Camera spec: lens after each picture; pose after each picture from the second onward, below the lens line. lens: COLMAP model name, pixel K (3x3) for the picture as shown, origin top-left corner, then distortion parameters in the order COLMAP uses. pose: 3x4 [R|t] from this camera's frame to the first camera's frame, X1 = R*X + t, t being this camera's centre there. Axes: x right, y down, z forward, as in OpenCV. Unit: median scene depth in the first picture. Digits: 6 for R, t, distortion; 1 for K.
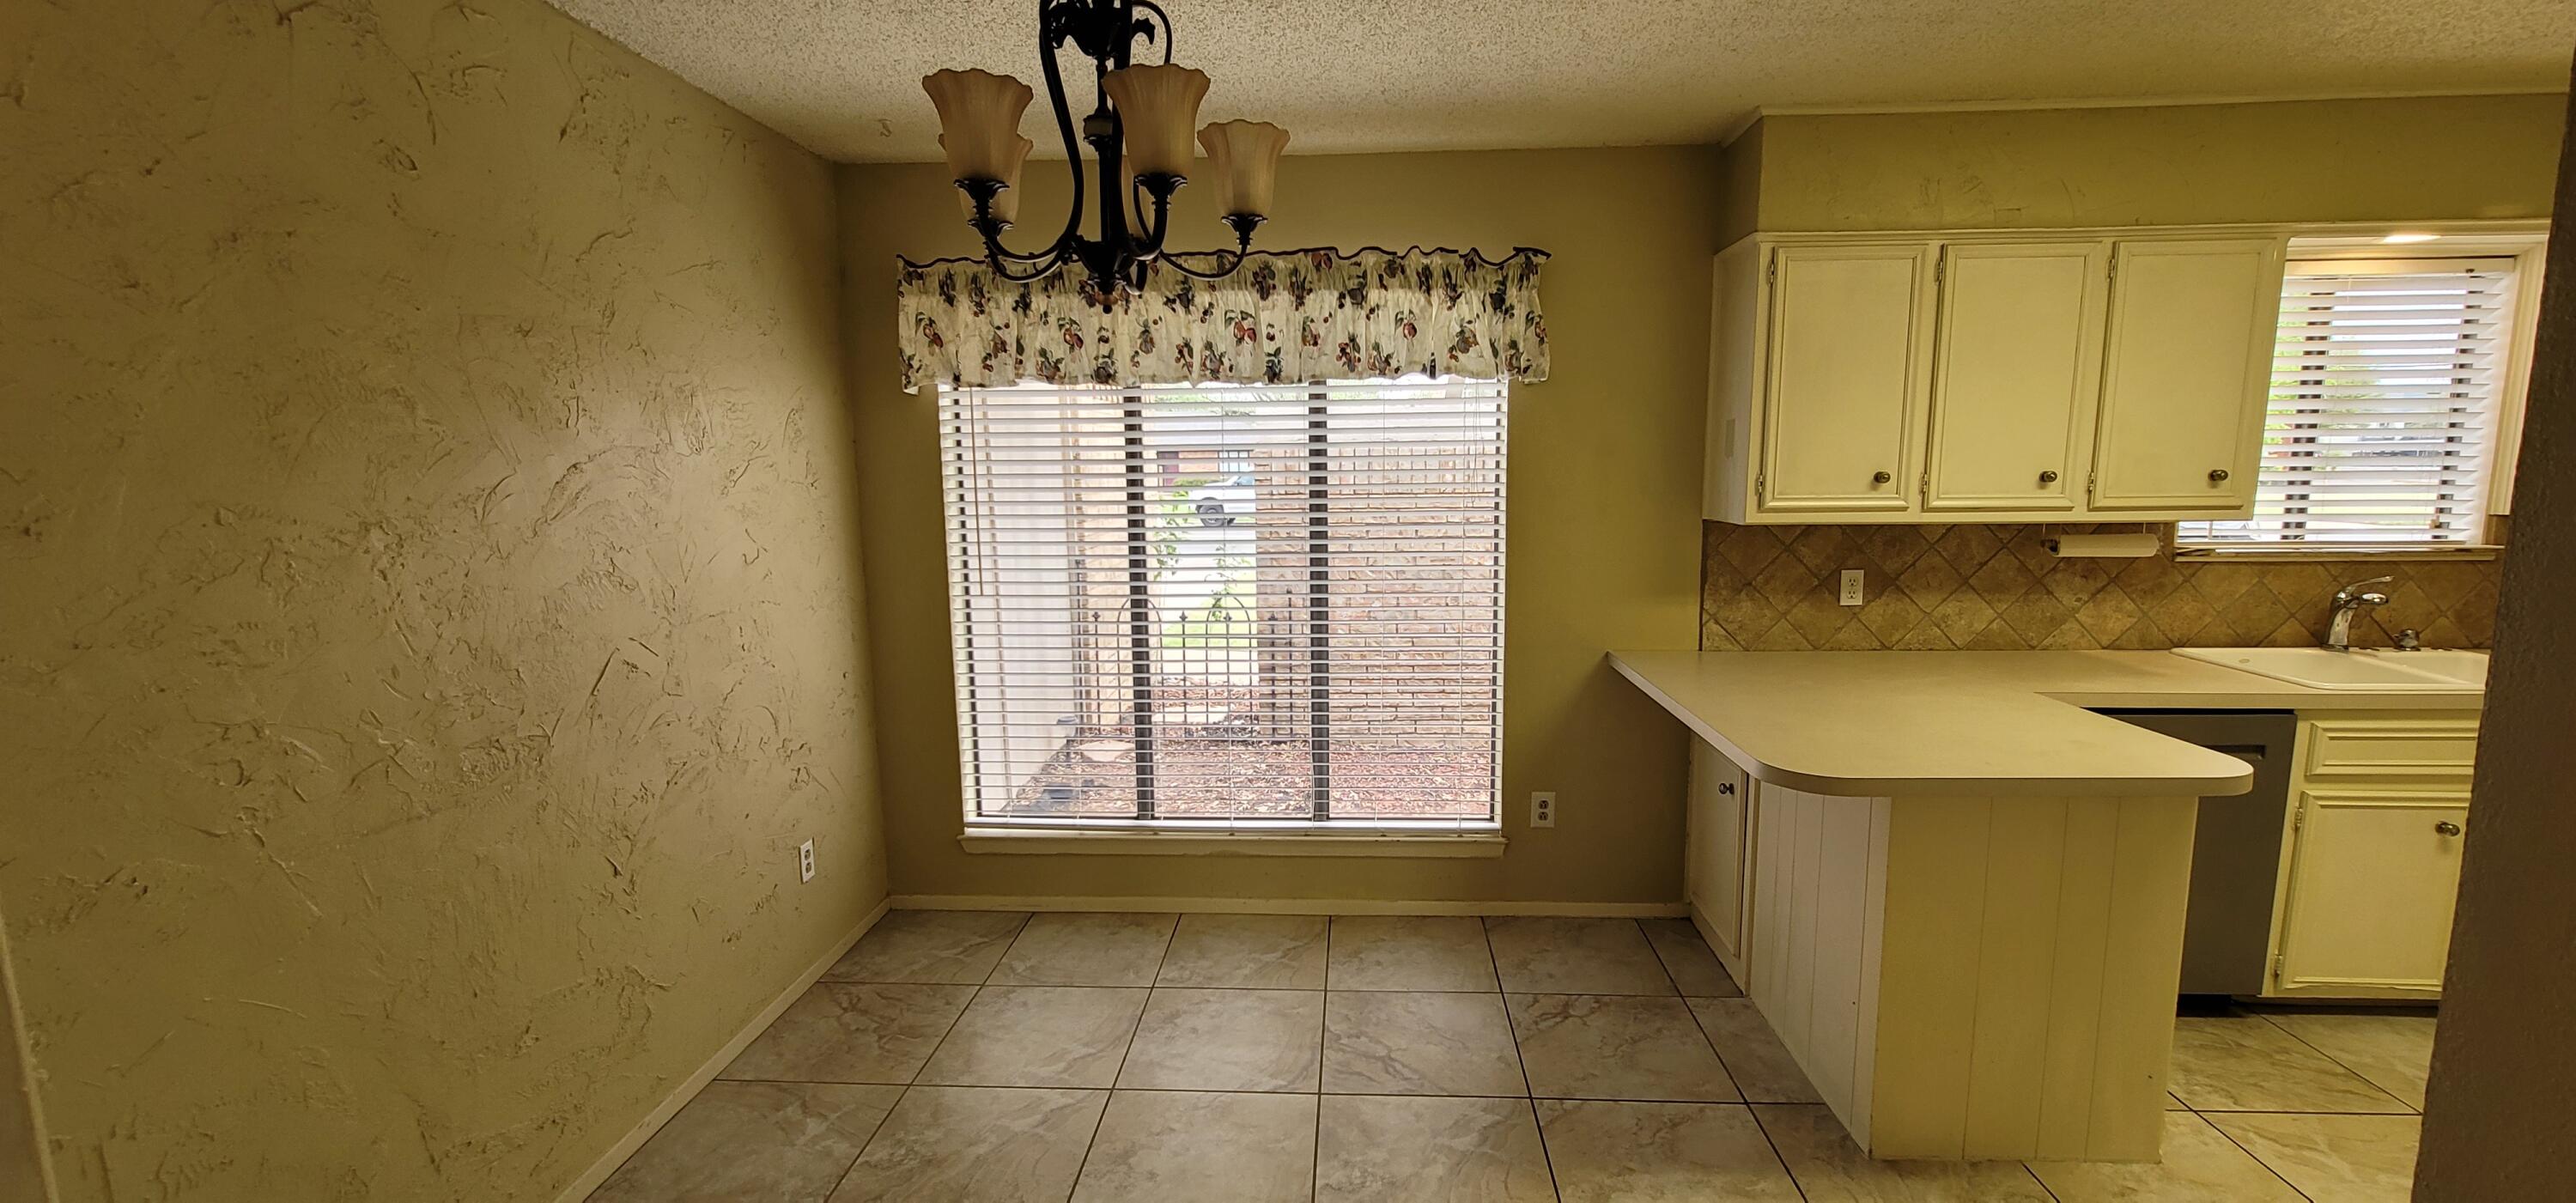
lens RADIAL K [[1048.0, 0, 1301.7], [0, 1048.0, 613.0], [0, 0, 1]] dist [-0.004033, 0.000411]
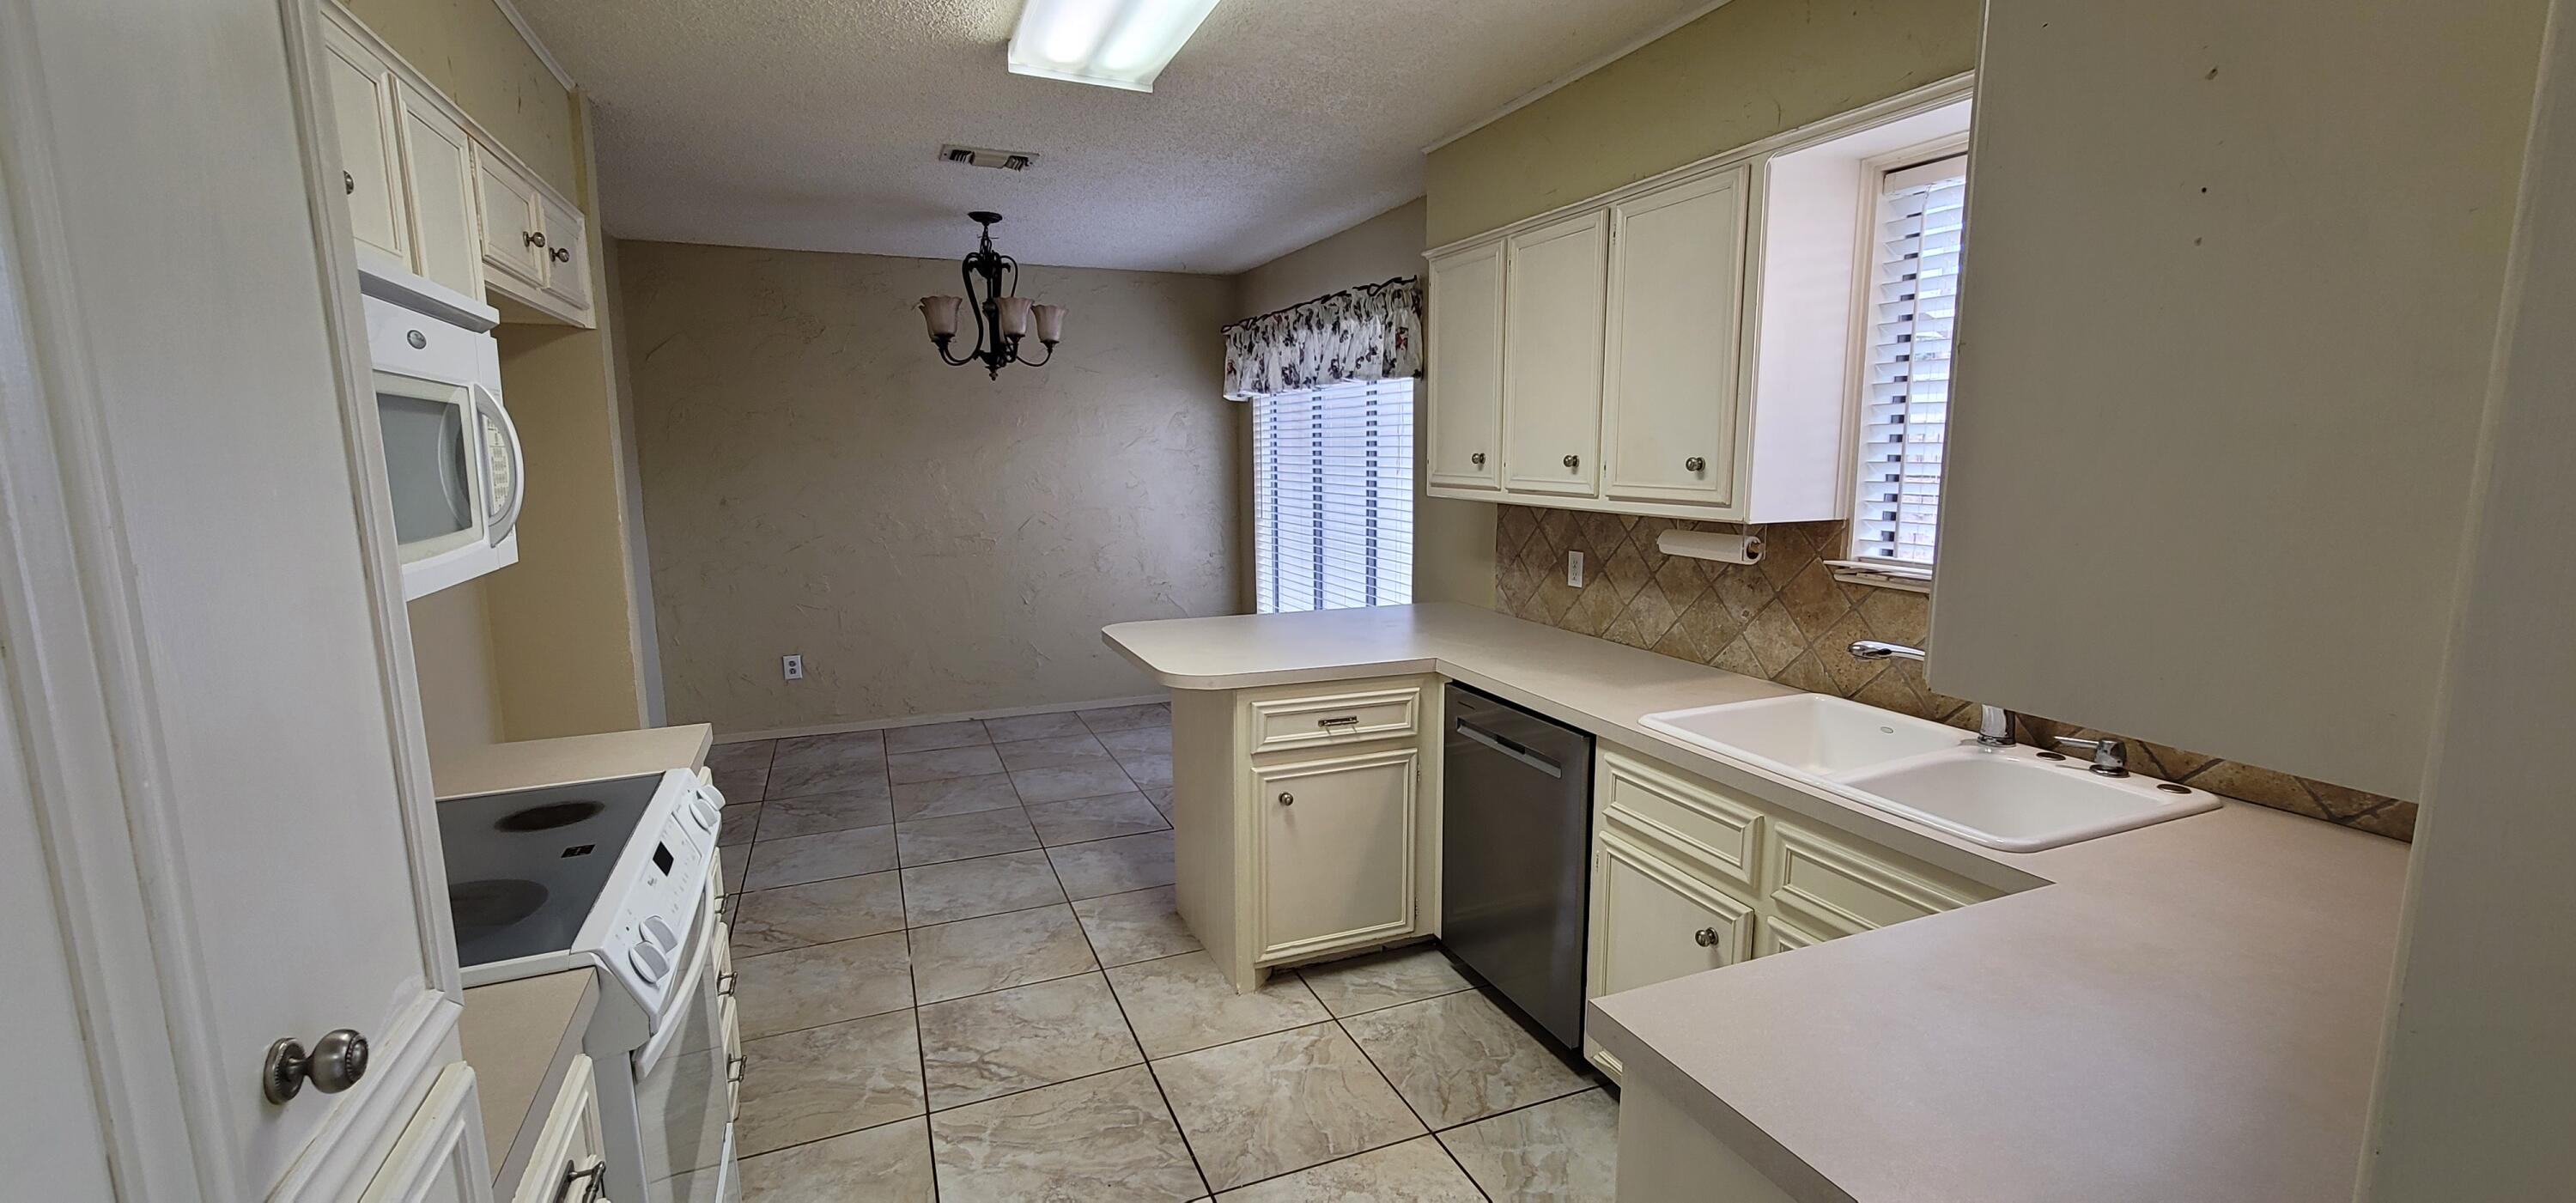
lens RADIAL K [[1048.0, 0, 1301.7], [0, 1048.0, 613.0], [0, 0, 1]] dist [-0.004033, 0.000411]
pose [[0.441870, 0.152078, -0.884094, 1.331451], [-0.128687, 0.986079, 0.105303, -0.055893], [0.887801, 0.067241, 0.455289, 0.313403]]
